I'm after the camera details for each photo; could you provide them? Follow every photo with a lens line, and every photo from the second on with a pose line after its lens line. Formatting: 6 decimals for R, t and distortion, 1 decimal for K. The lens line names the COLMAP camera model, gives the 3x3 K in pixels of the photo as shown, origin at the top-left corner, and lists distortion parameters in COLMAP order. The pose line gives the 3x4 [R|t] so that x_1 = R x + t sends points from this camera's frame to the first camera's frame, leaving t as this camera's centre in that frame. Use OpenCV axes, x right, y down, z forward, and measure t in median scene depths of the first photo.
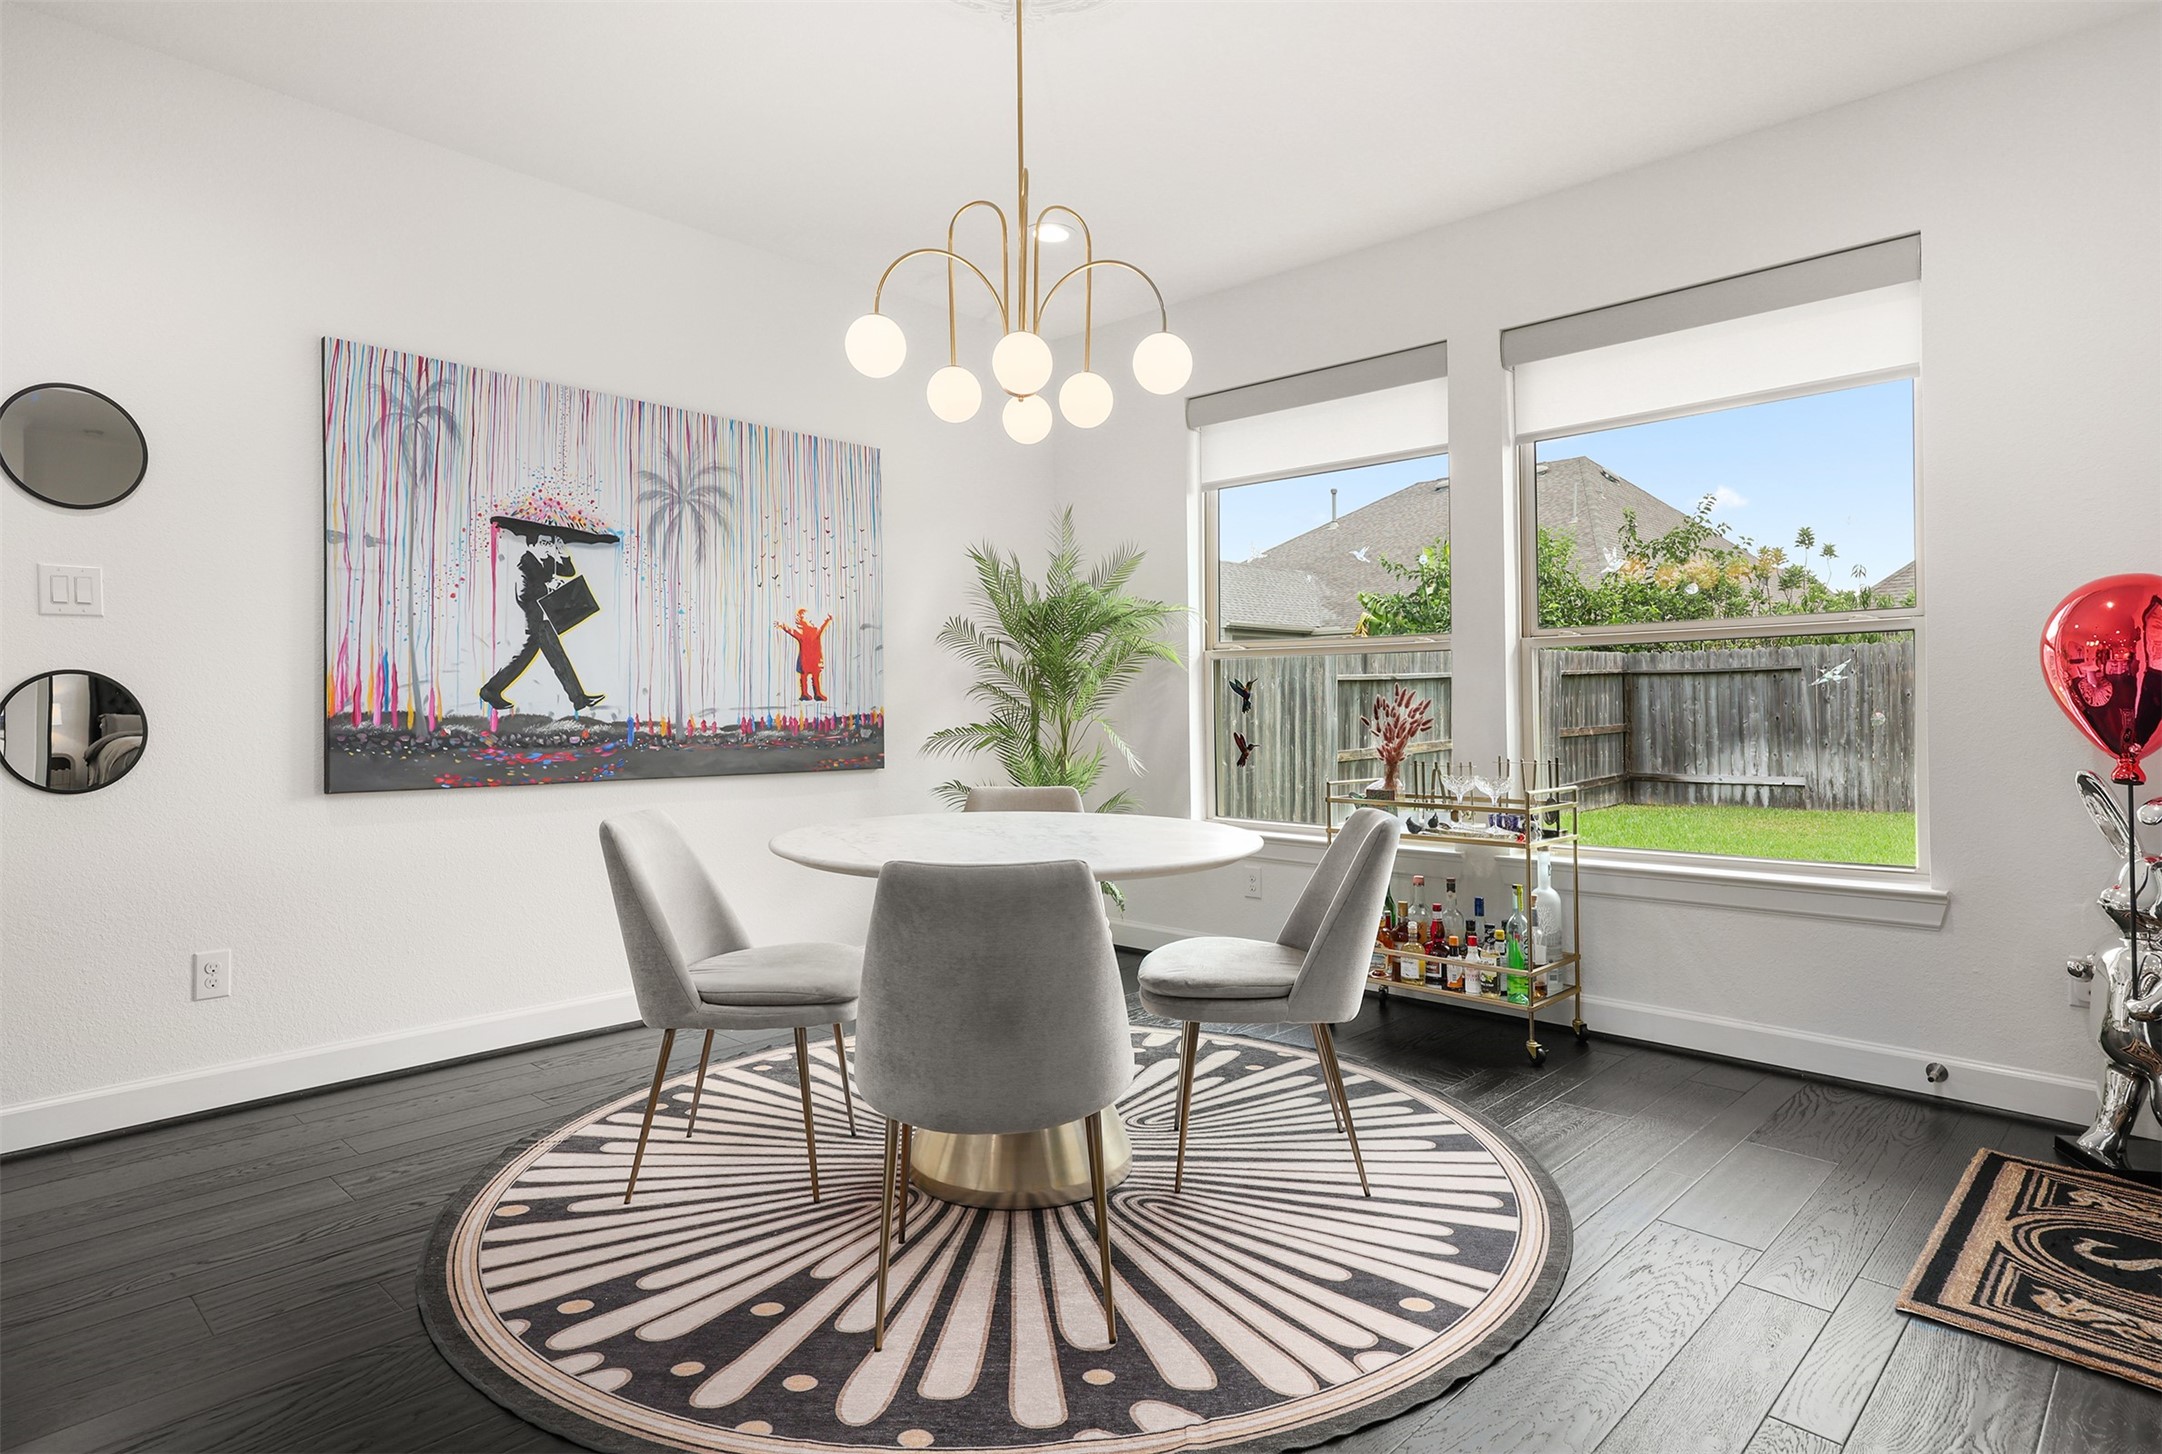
lens RADIAL K [[1161.2, 0, 1061.8], [0, 1161.2, 712.1], [0, 0, 1]] dist [-0.000910, -0.004914]
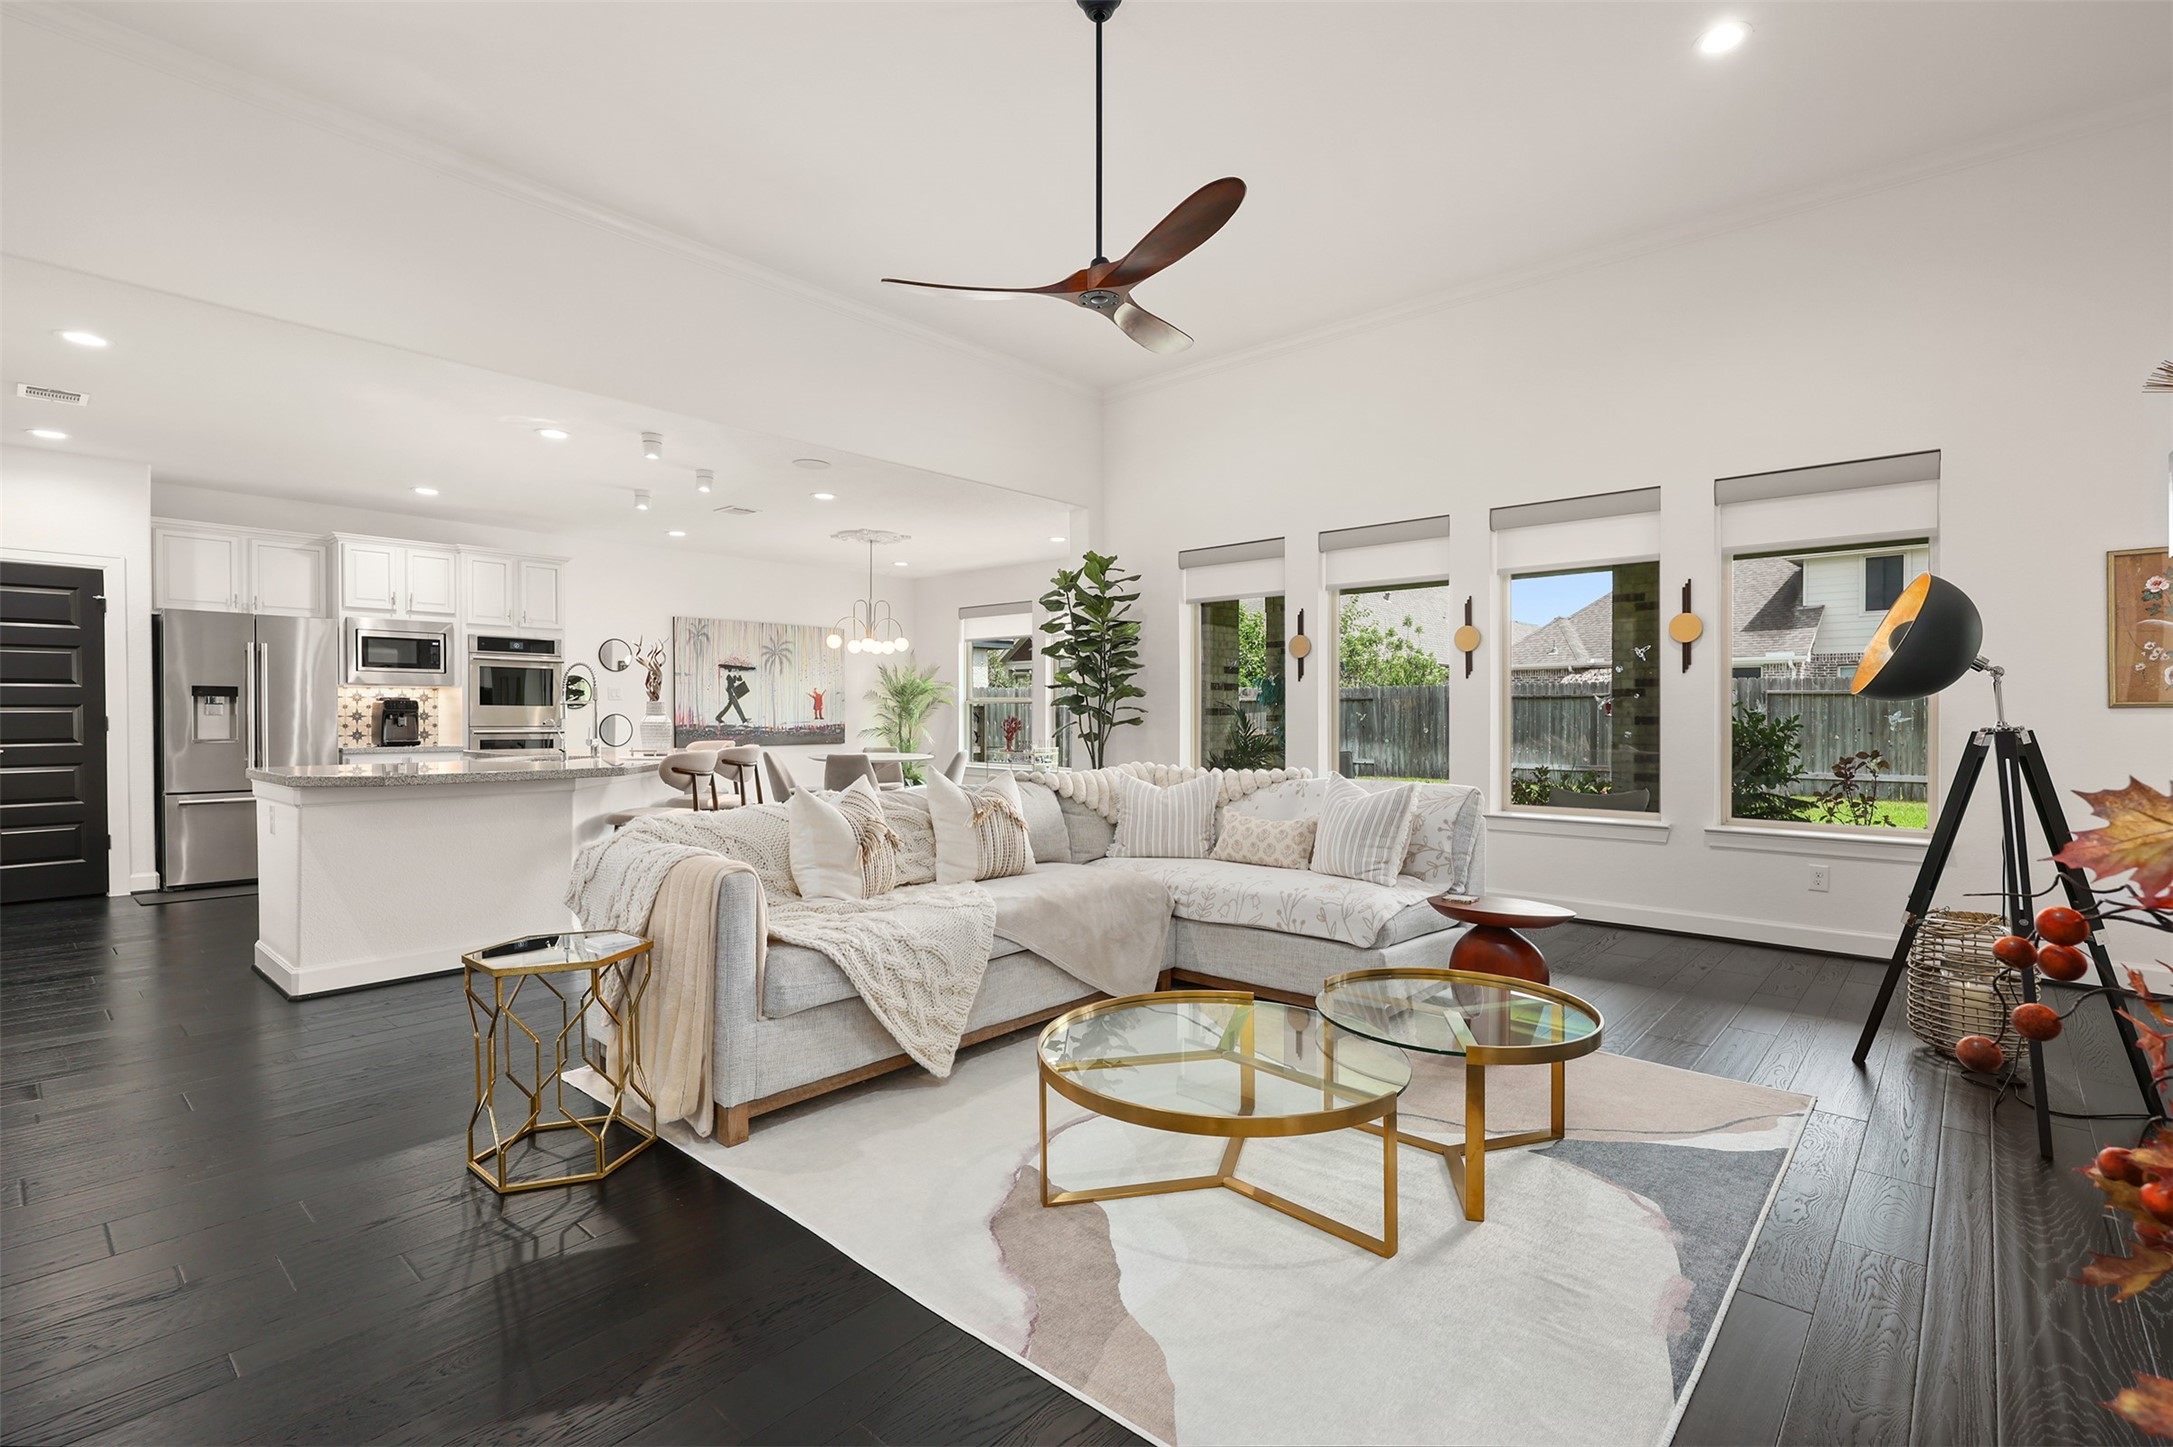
lens RADIAL K [[982.1, 0, 1088.0], [0, 982.1, 722.8], [0, 0, 1]] dist [-0.019069, -0.000236]
pose [[0.999557, 0.004060, 0.029472, 0.365465], [-0.004248, 0.999971, 0.006312, -0.019429], [-0.029446, -0.006435, 0.999546, -1.395808]]
